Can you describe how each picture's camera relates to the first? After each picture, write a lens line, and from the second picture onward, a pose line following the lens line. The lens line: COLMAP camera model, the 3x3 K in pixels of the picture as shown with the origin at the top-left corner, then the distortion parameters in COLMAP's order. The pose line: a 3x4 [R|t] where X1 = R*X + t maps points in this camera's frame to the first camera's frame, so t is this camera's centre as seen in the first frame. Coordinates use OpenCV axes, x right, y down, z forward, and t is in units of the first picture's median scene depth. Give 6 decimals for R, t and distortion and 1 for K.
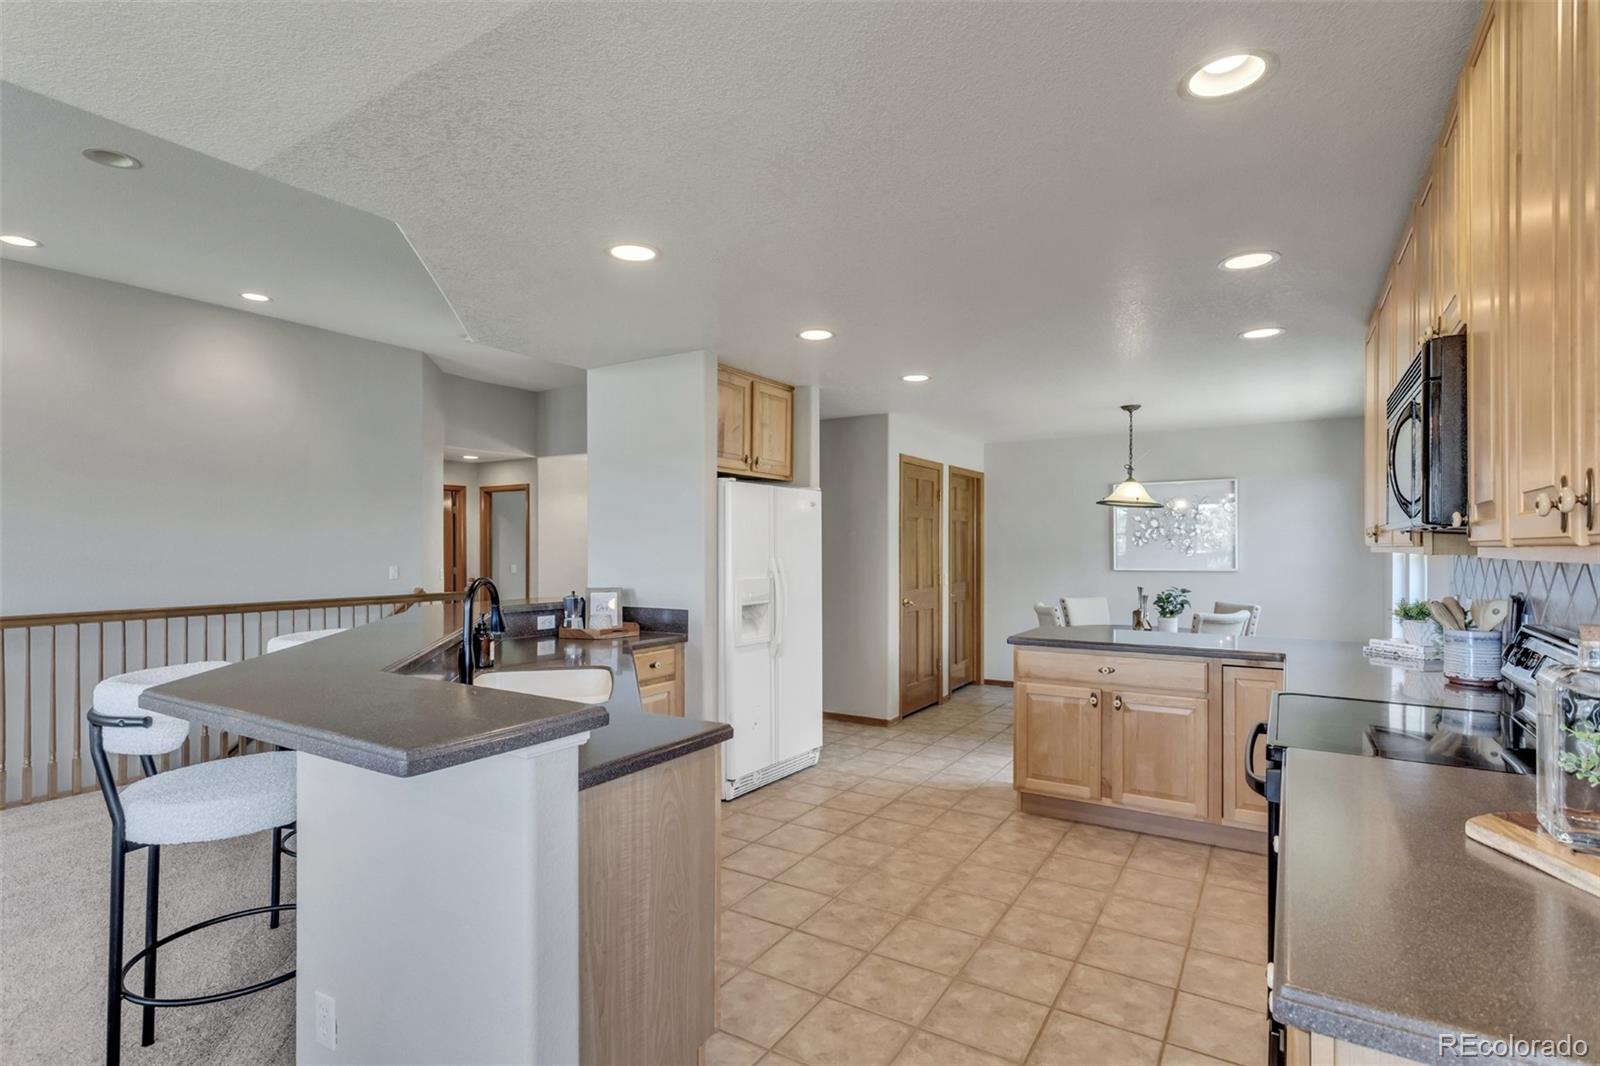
lens RADIAL K [[790.9, 0, 793.5], [0, 790.9, 551.7], [0, 0, 1]] dist [-0.003576, -0.001160]
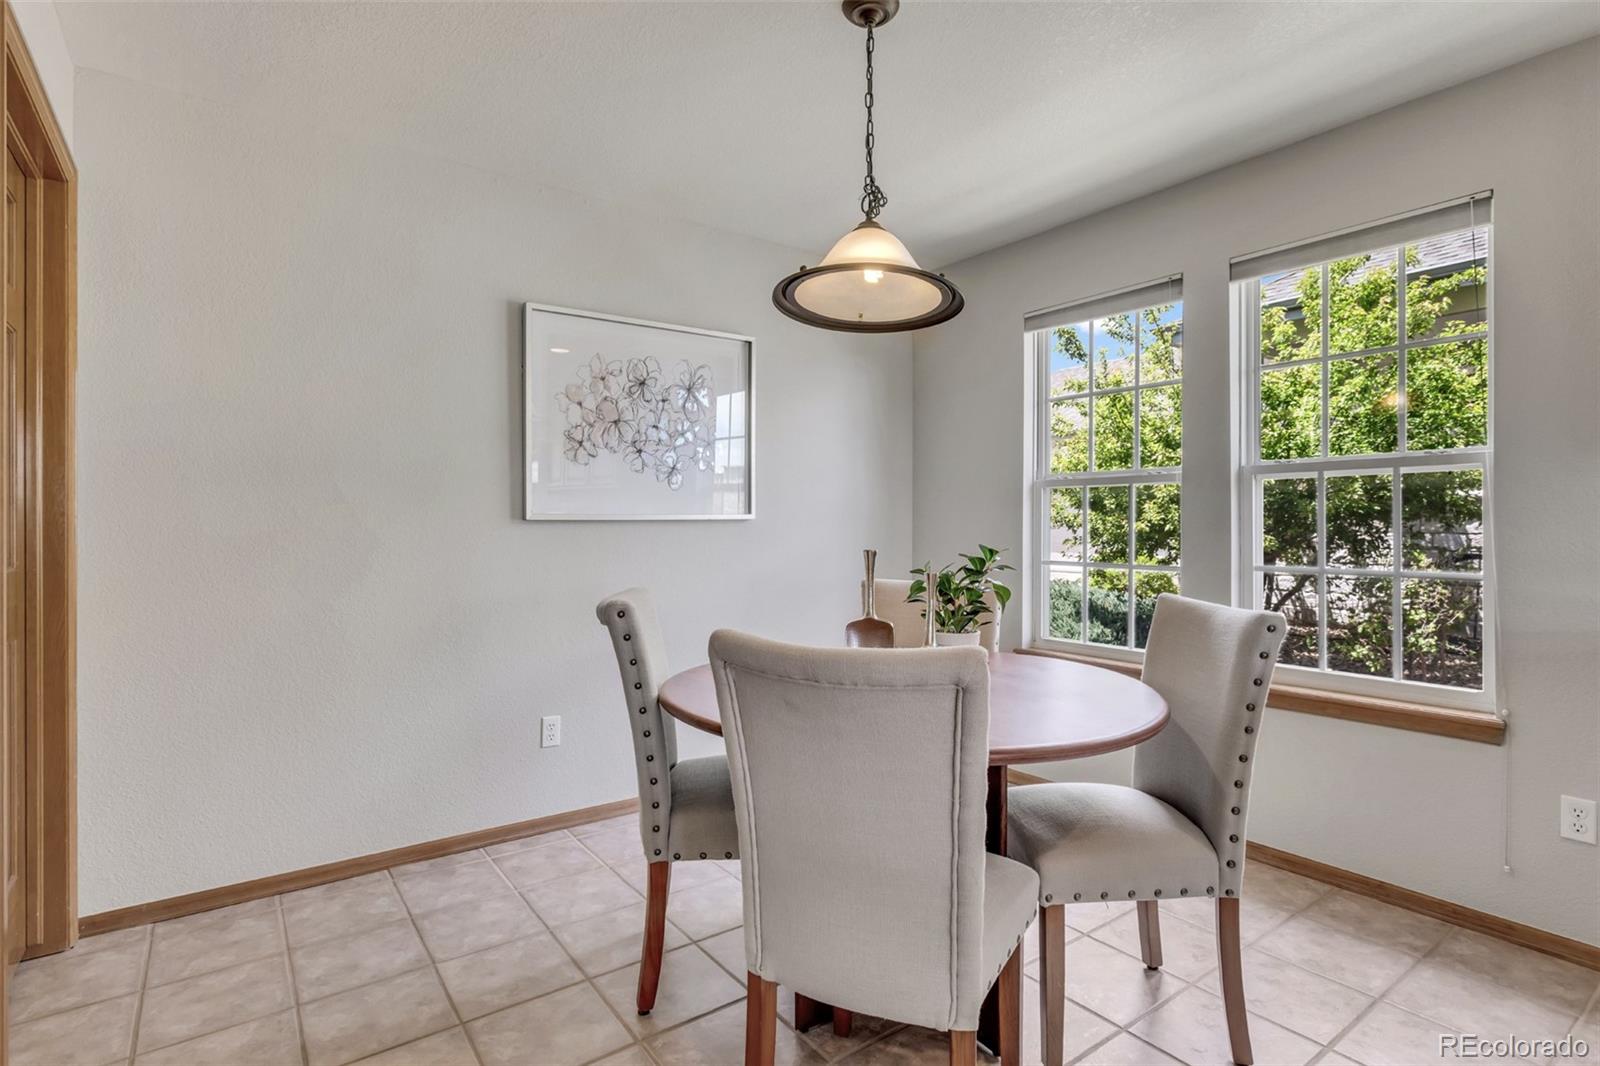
lens RADIAL K [[792.9, 0, 800.0], [0, 792.9, 533.0], [0, 0, 1]] dist [0.001754, 0.000269]
pose [[0.364414, -0.008055, 0.931202, 0.109299], [0.002413, 0.999967, 0.007706, 0.035500], [-0.931234, -0.000561, 0.364421, 0.934686]]
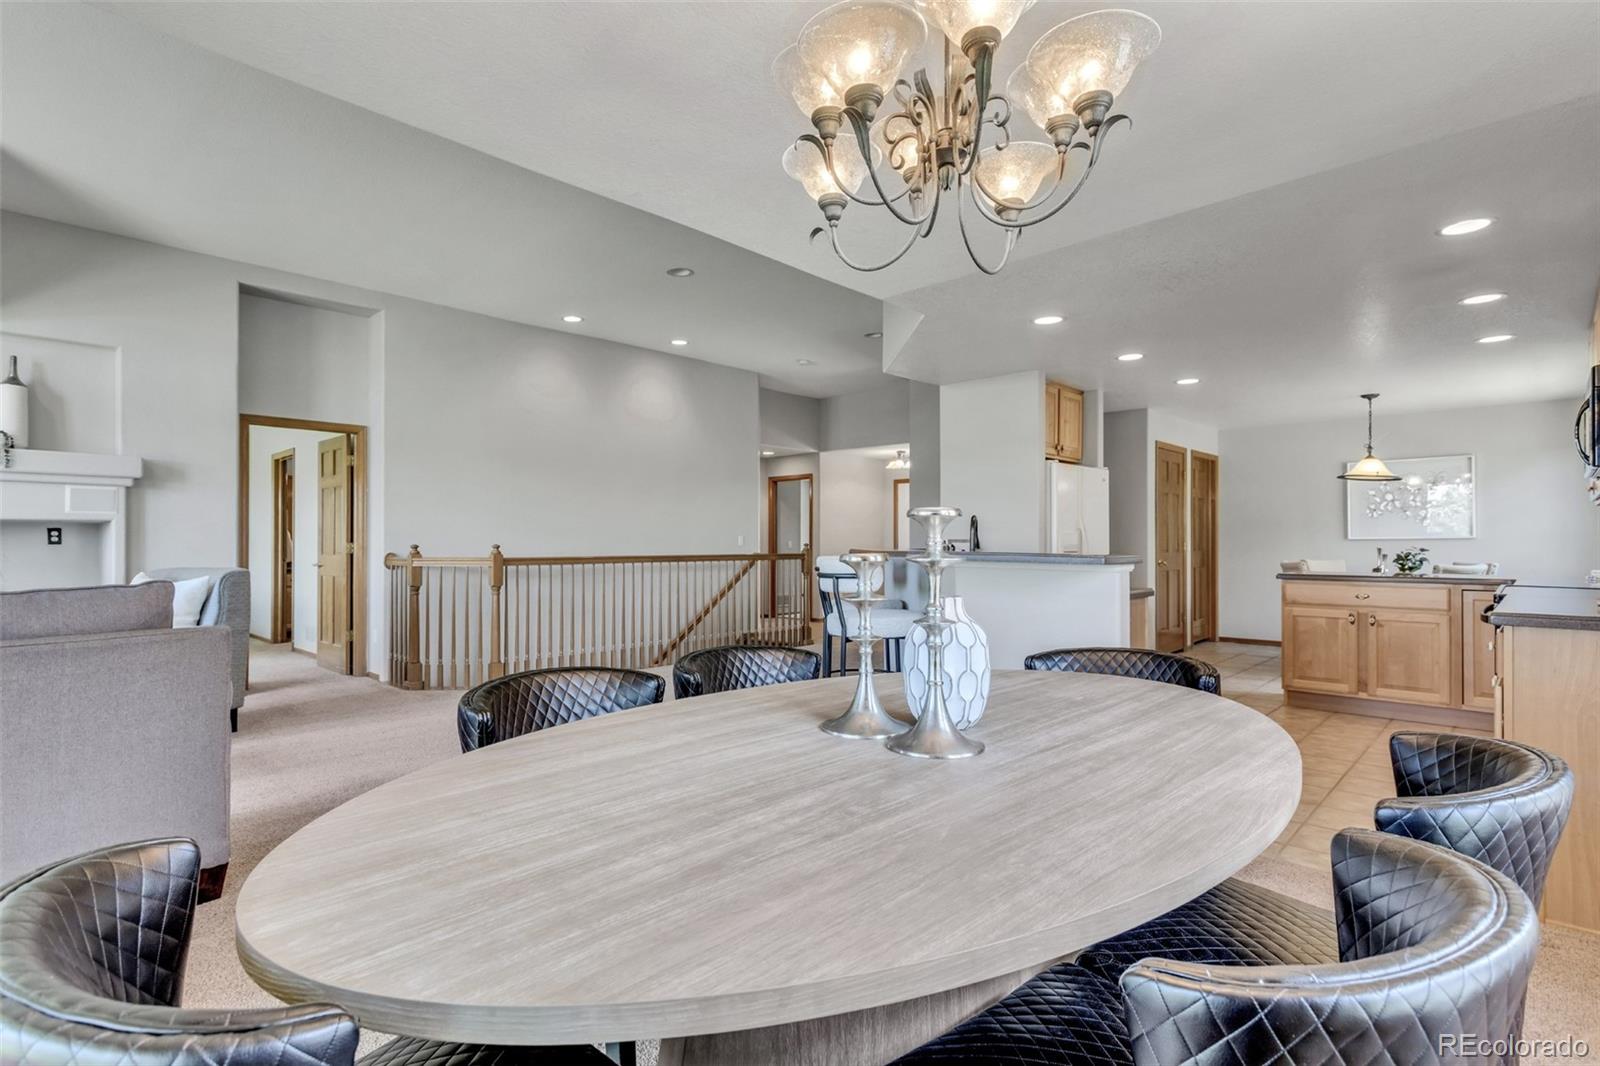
lens RADIAL K [[790.0, 0, 784.1], [0, 790.0, 540.6], [0, 0, 1]] dist [-0.002433, -0.000504]
pose [[0.978481, -0.000600, -0.206335, -0.192839], [-0.000947, 0.999972, -0.007400, 0.044529], [0.206334, 0.007436, 0.978453, -0.343354]]
